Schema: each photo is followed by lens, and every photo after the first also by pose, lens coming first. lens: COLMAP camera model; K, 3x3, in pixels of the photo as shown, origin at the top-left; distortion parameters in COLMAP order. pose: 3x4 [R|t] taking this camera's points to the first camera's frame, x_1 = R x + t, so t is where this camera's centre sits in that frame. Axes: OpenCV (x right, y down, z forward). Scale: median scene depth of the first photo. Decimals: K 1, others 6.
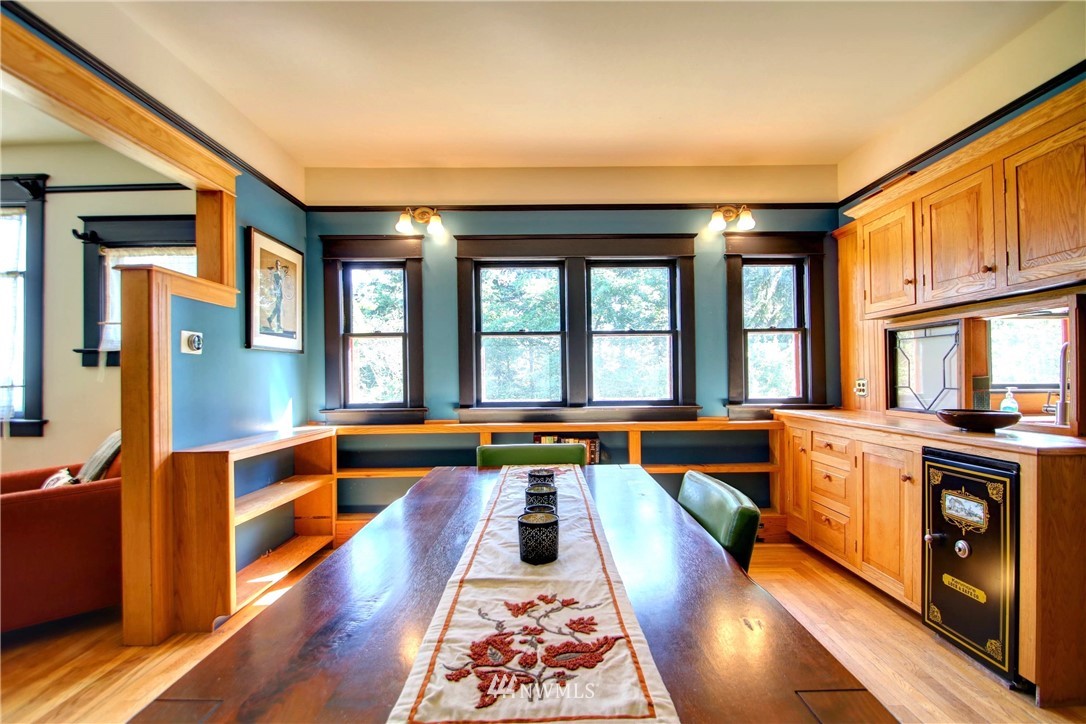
lens RADIAL K [[511.5, 0, 548.0], [0, 511.5, 375.6], [0, 0, 1]] dist [0.015554, -0.019890]
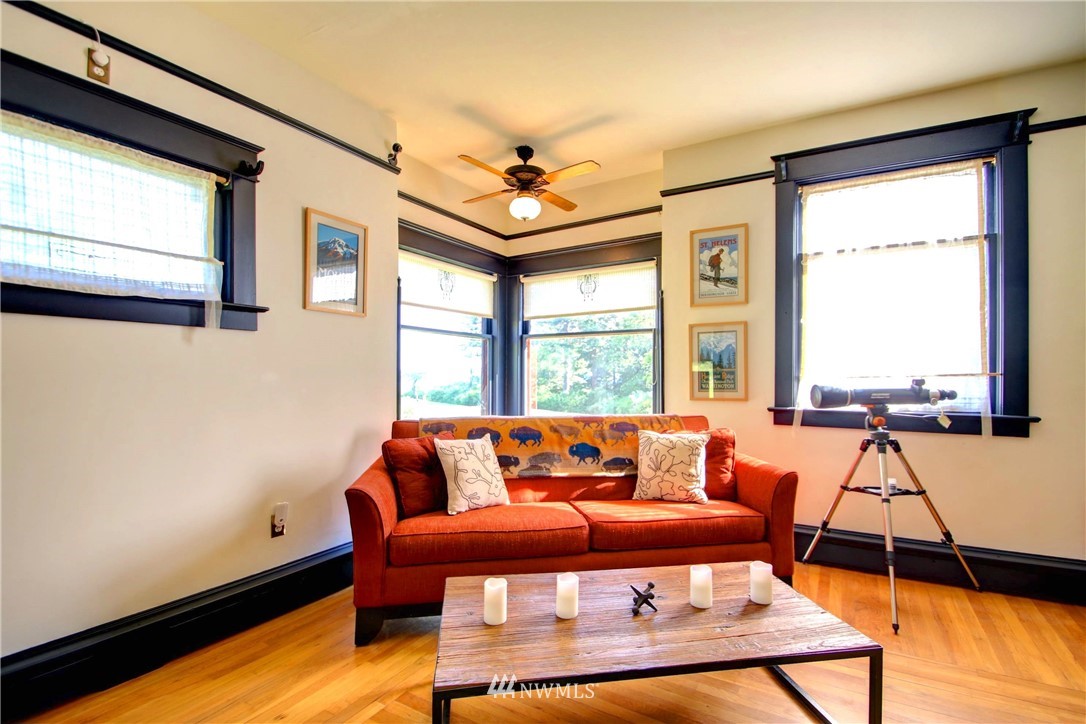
lens RADIAL K [[511.5, 0, 548.0], [0, 511.5, 375.6], [0, 0, 1]] dist [0.015554, -0.019890]
pose [[0.856426, 0.012010, -0.516129, -1.335795], [-0.005266, 0.999881, 0.014529, 0.015760], [0.516242, -0.009725, 0.856387, -0.086473]]
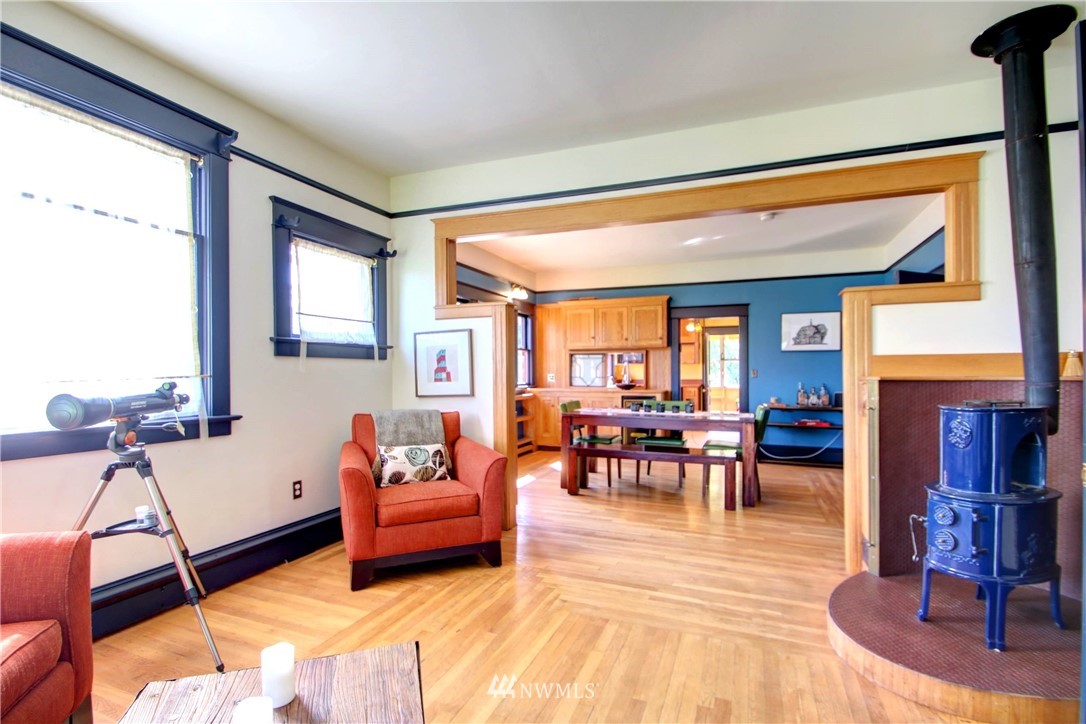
lens RADIAL K [[511.5, 0, 548.0], [0, 511.5, 375.6], [0, 0, 1]] dist [0.015554, -0.019890]
pose [[0.376194, 0.004013, 0.926532, -1.738429], [-0.006710, 0.999976, -0.001607, 0.018628], [-0.926516, -0.005613, 0.376212, 0.190287]]
